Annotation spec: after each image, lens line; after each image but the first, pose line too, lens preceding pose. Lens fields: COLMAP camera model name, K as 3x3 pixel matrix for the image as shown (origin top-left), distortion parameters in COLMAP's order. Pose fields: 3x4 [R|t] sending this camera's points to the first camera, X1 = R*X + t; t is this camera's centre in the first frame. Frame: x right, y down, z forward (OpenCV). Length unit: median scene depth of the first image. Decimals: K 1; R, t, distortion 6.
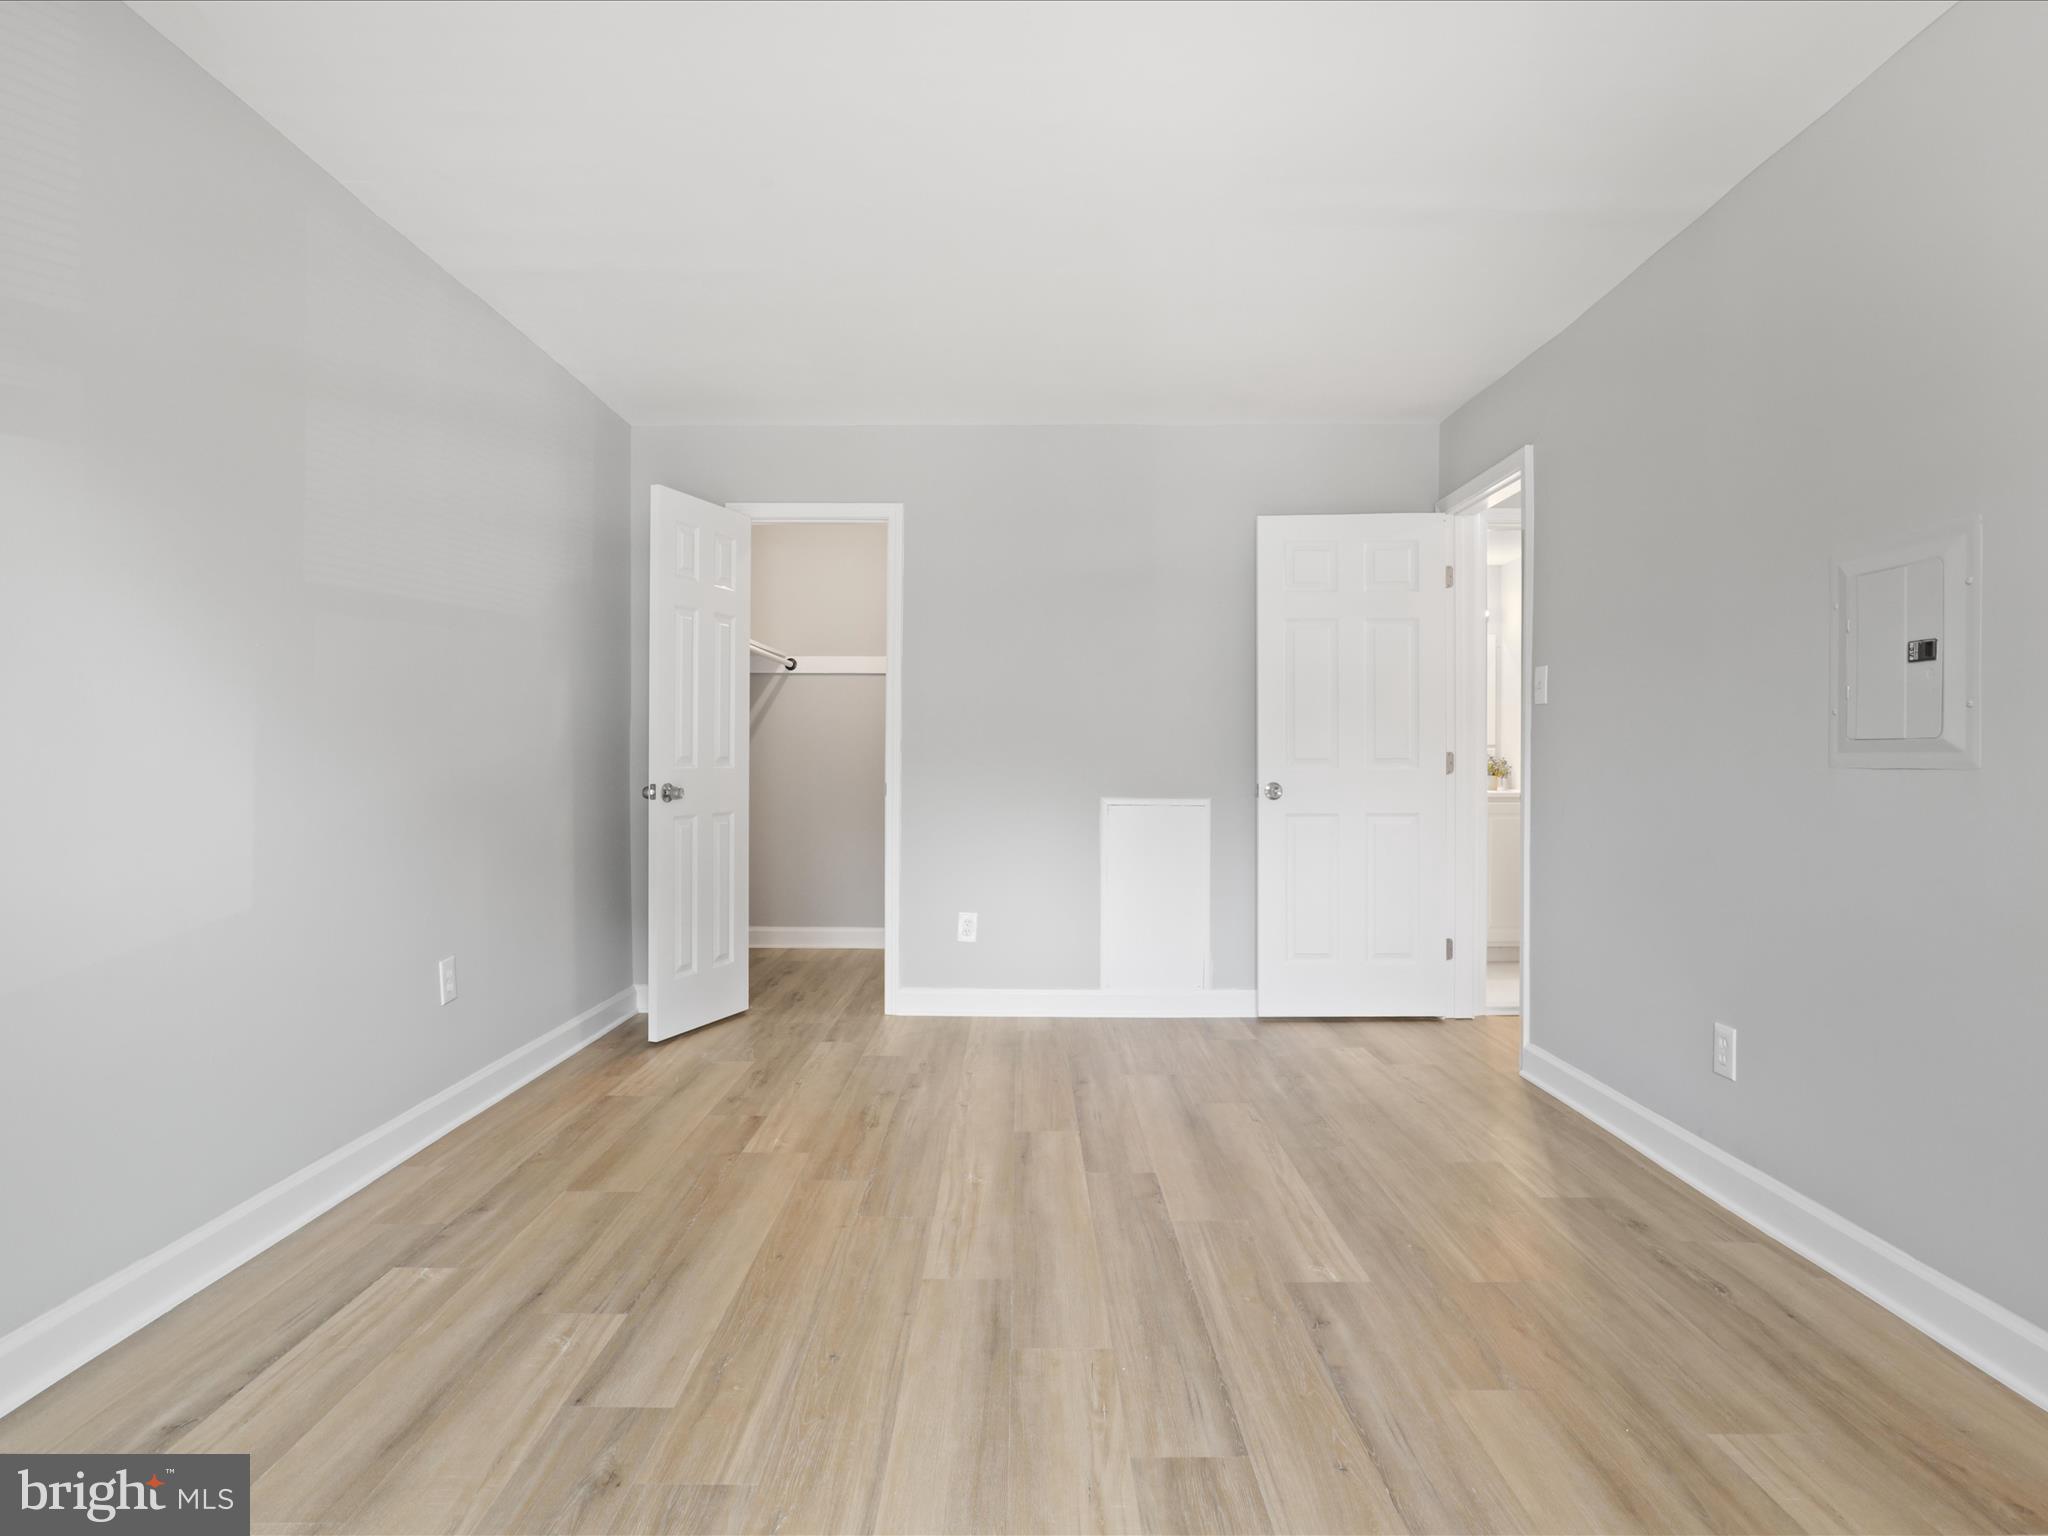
lens RADIAL K [[1153.5, 0, 1024.4], [0, 1153.5, 758.2], [0, 0, 1]] dist [-0.026249, 0.019665]
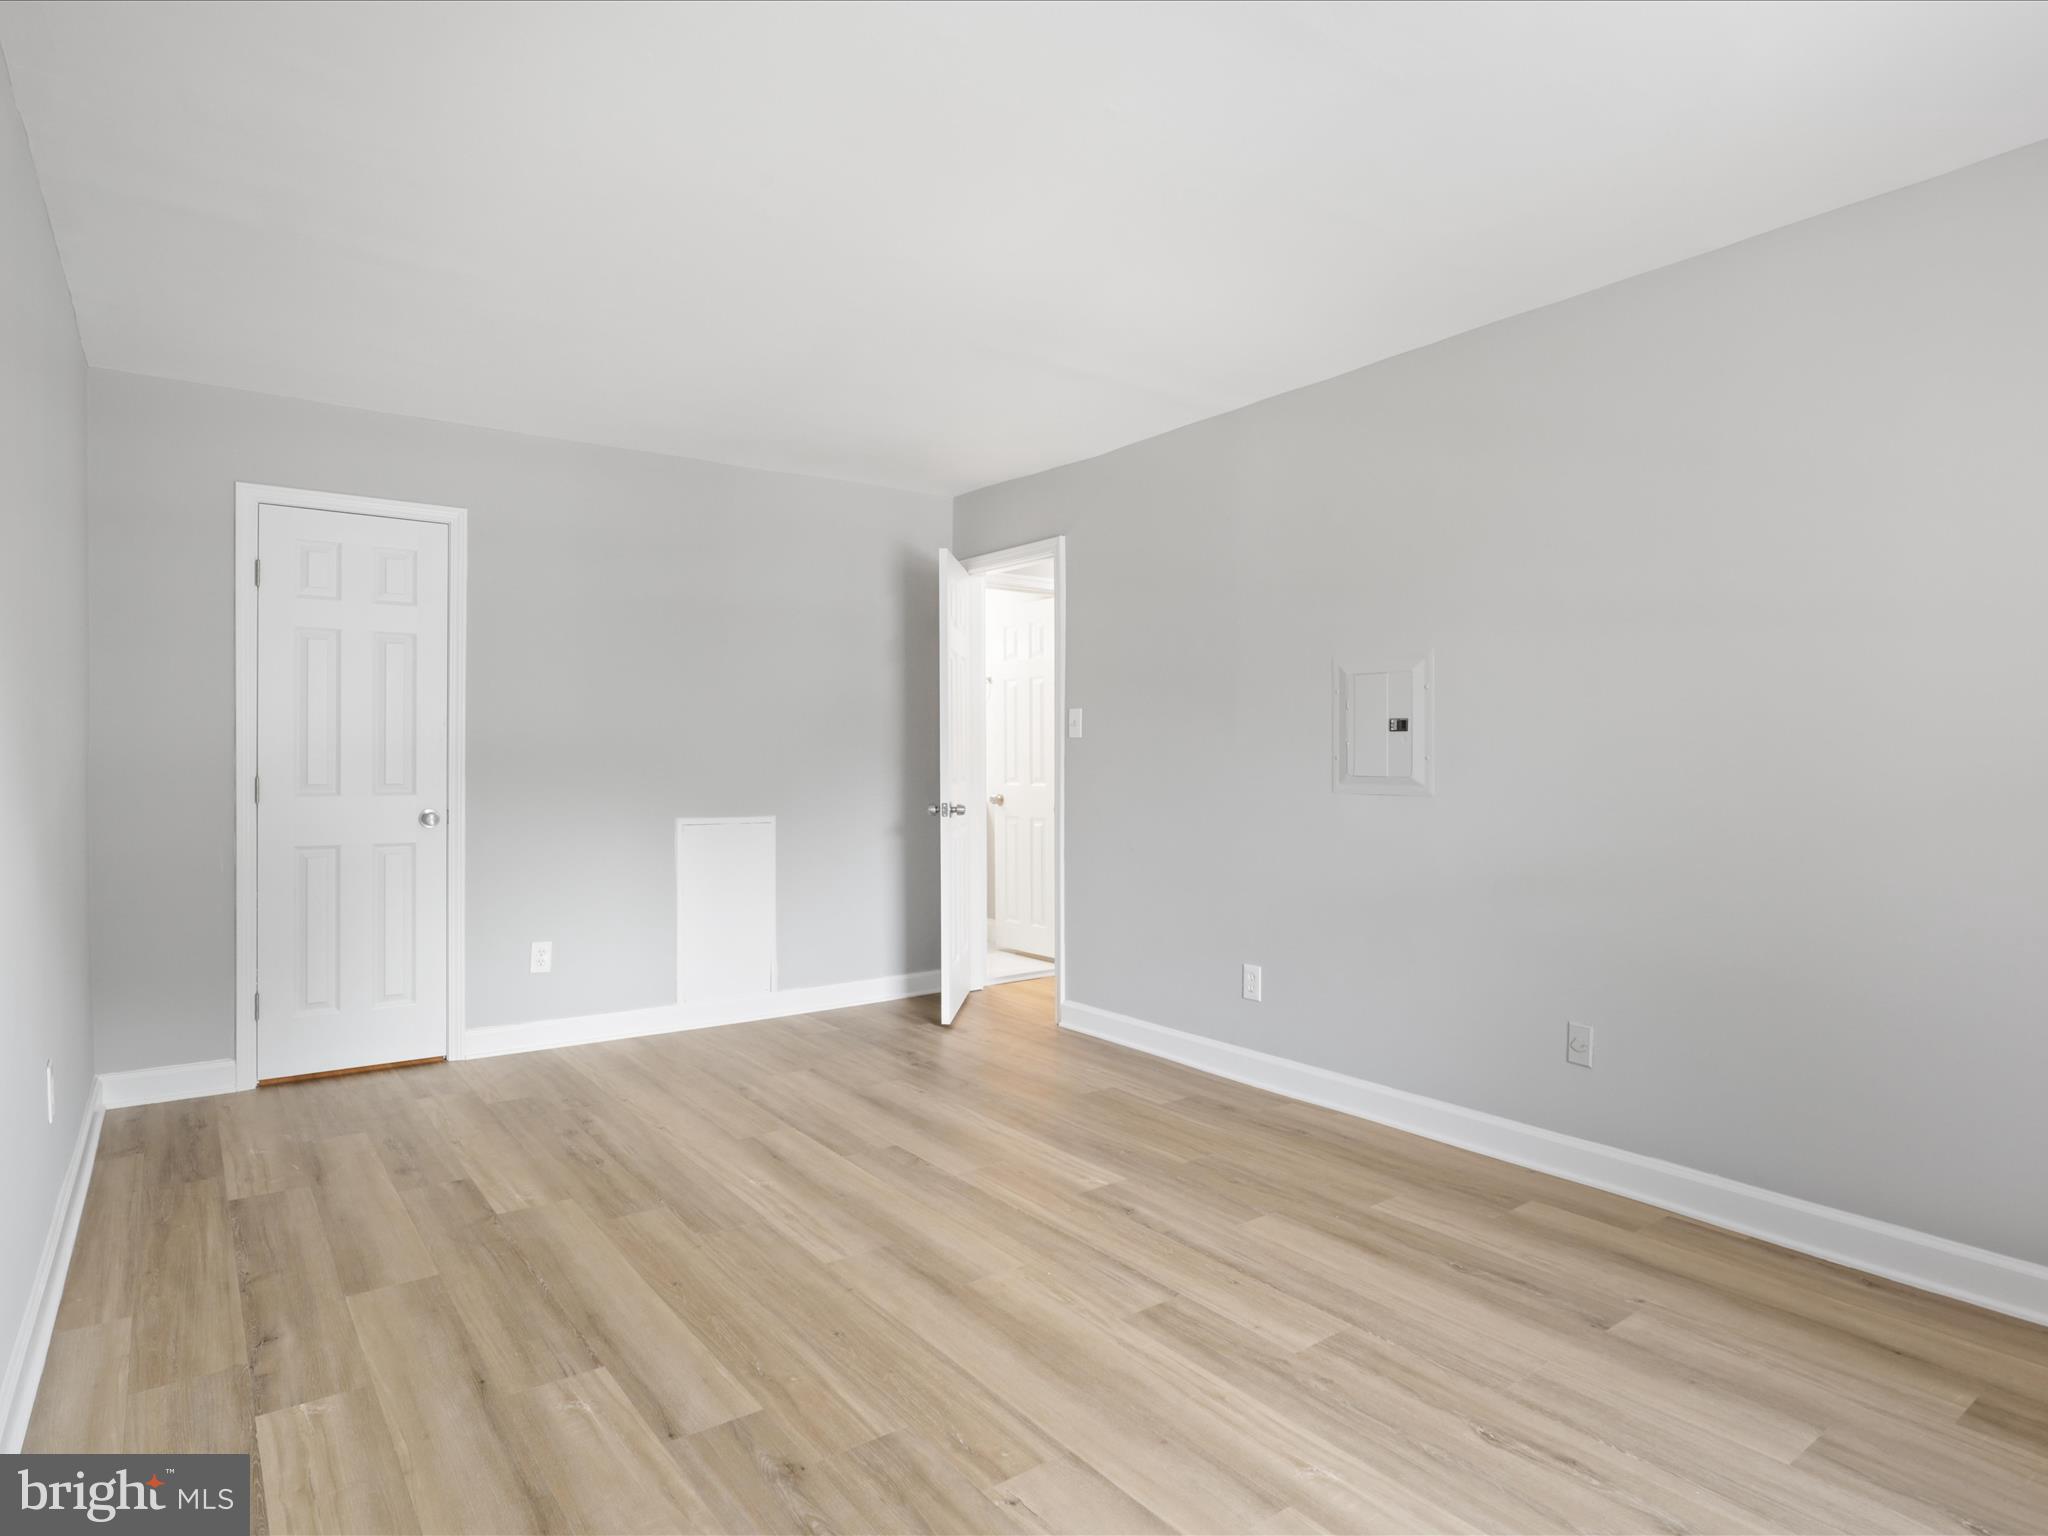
lens RADIAL K [[1153.5, 0, 1024.4], [0, 1153.5, 758.2], [0, 0, 1]] dist [-0.026249, 0.019665]
pose [[0.805226, -0.005132, 0.592946, -0.579970], [0.001829, 0.999979, 0.006171, -0.050586], [-0.592965, -0.003885, 0.805219, -0.026745]]
